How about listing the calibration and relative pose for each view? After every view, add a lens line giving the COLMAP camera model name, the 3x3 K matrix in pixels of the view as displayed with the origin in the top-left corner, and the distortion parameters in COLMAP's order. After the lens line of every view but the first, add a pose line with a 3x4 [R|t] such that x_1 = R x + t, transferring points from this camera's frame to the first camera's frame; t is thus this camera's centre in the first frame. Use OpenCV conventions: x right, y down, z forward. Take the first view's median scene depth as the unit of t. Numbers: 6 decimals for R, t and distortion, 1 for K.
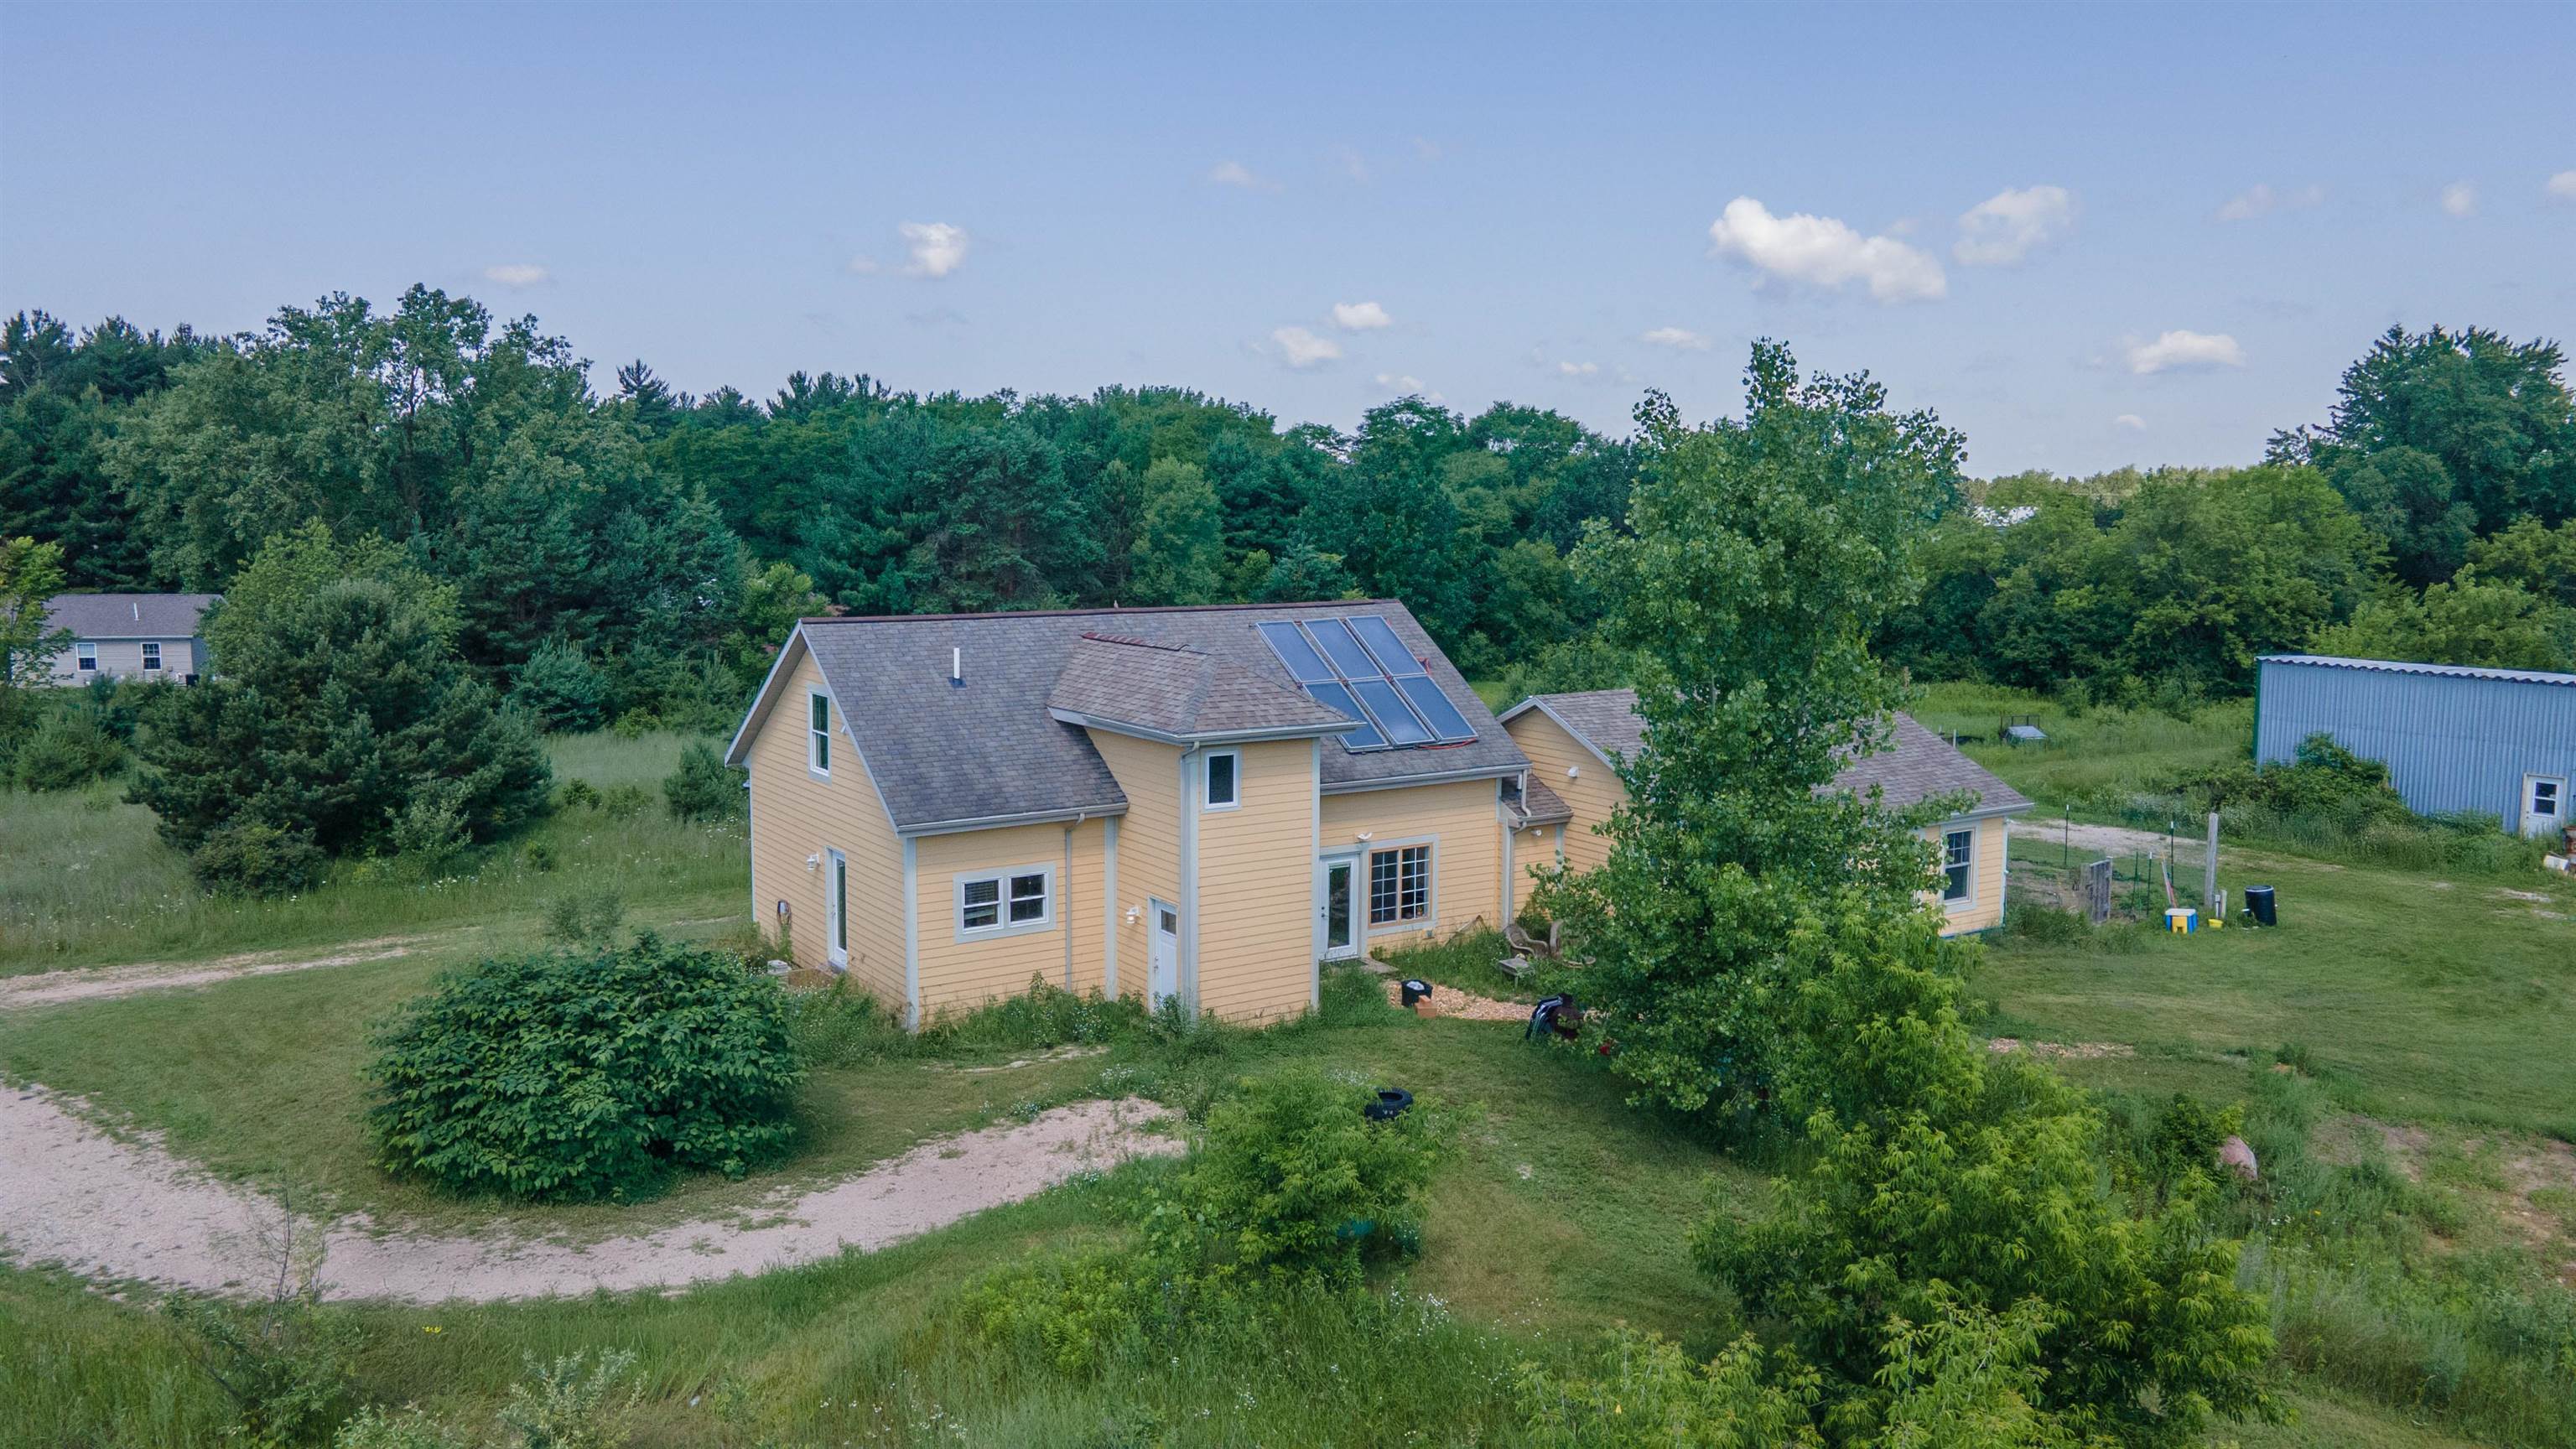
lens RADIAL K [[1889.2, 0, 1288.4], [0, 1889.2, 714.9], [0, 0, 1]] dist [0.053081, 0.005221]
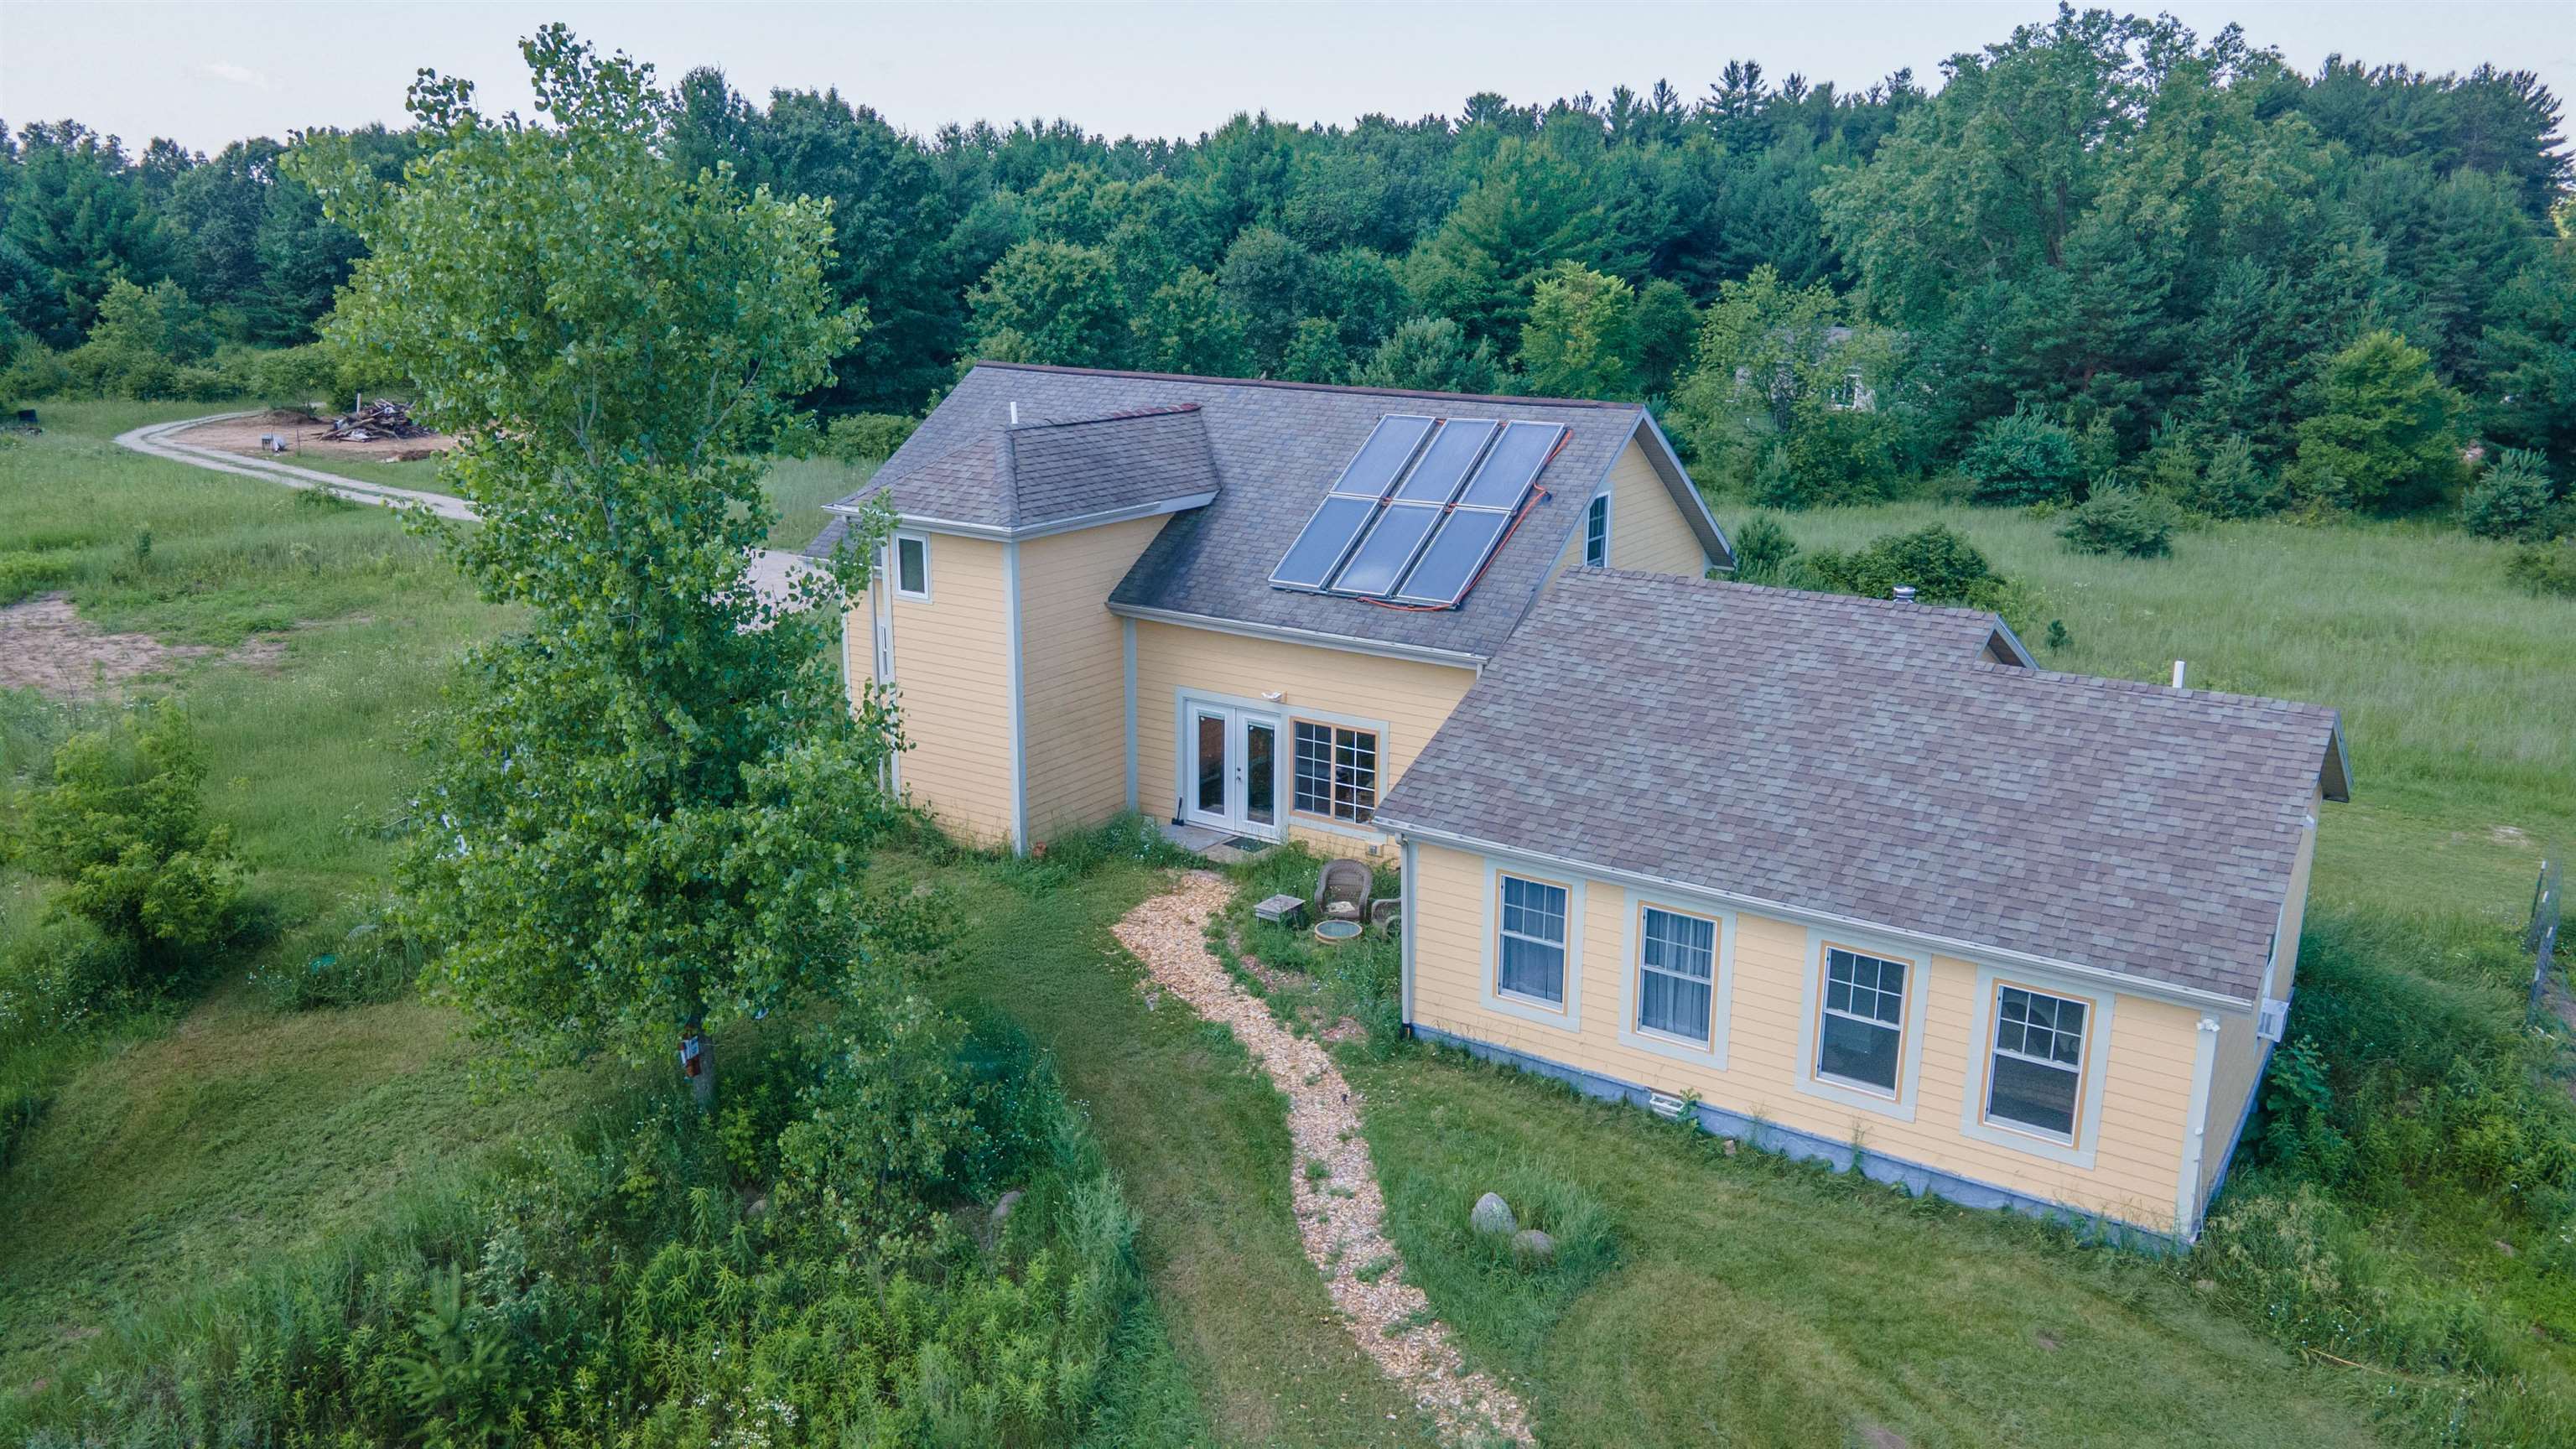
lens RADIAL K [[1889.2, 0, 1279.7], [0, 1889.2, 697.8], [0, 0, 1]] dist [0.053081, 0.005221]
pose [[0.409586, 0.229531, -0.882924, 0.269717], [-0.120975, 0.972949, 0.196815, -0.033128], [0.904215, 0.026199, 0.426273, 0.242785]]
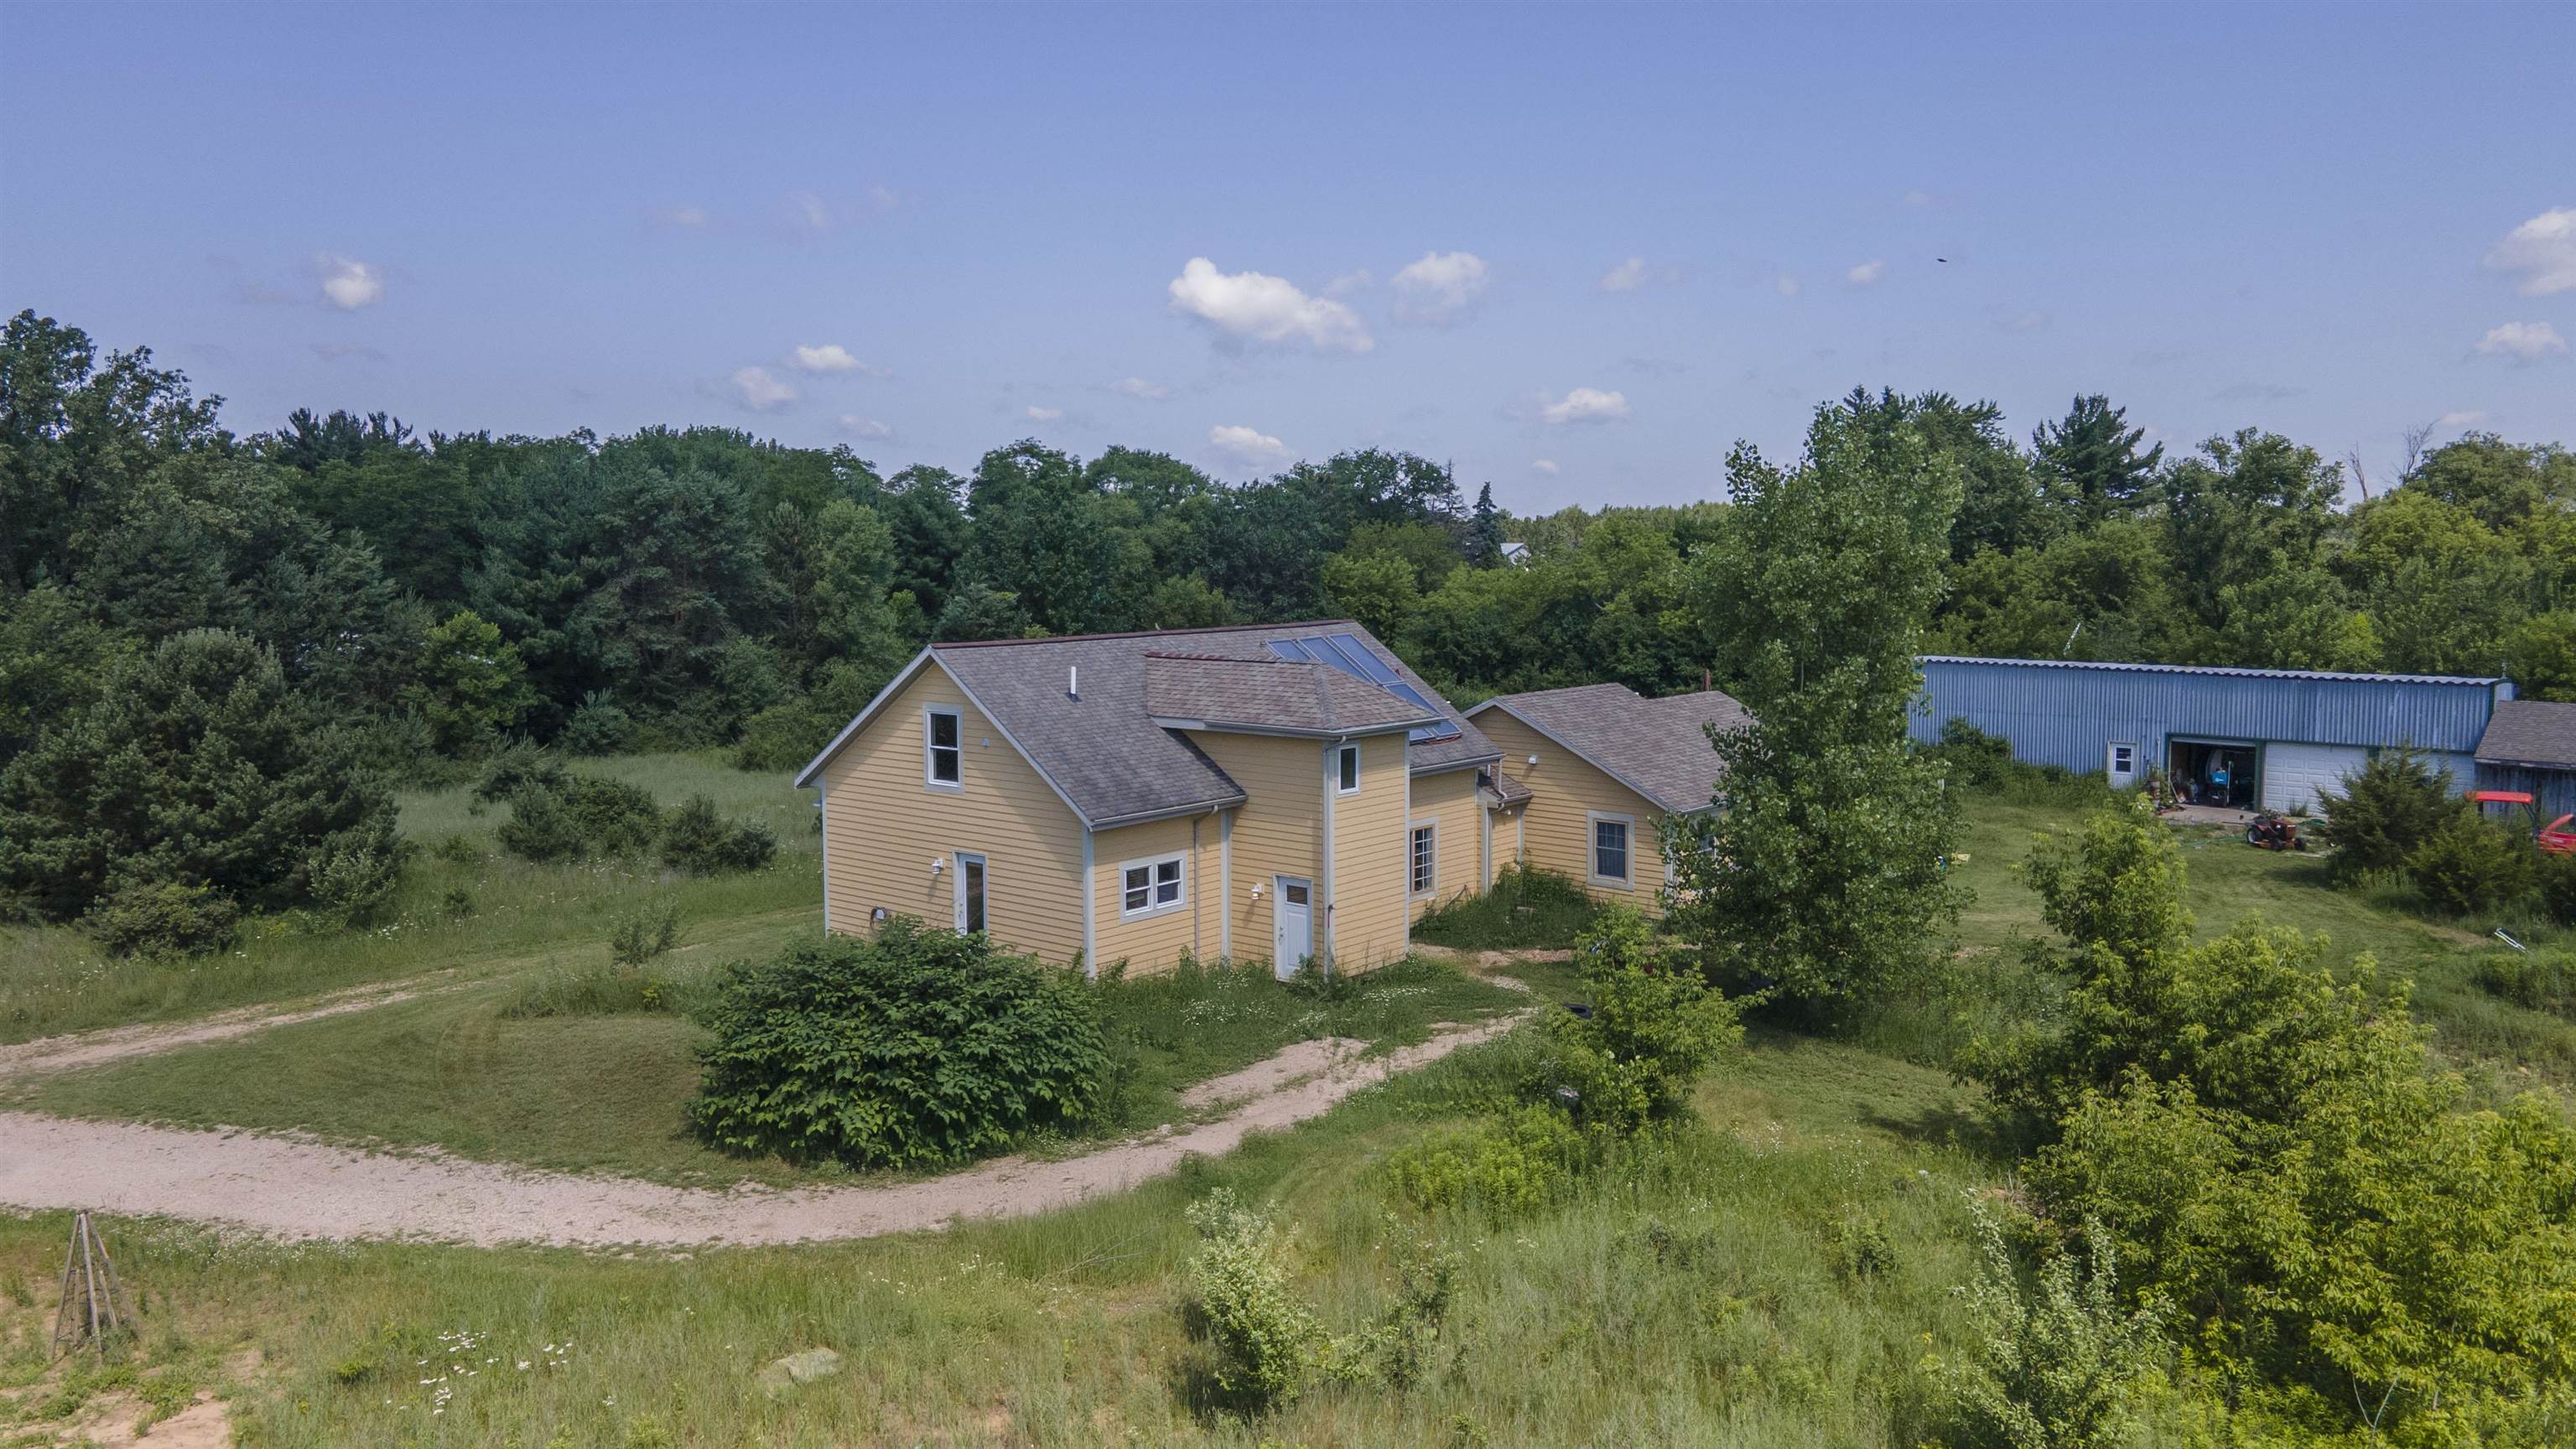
lens RADIAL K [[1889.2, 0, 1268.7], [0, 1889.2, 726.9], [0, 0, 1]] dist [0.053081, 0.005221]
pose [[0.962160, -0.037761, 0.269855, -0.135838], [0.042269, 0.999047, -0.010914, 0.006607], [-0.269185, 0.021908, 0.962839, -0.037899]]
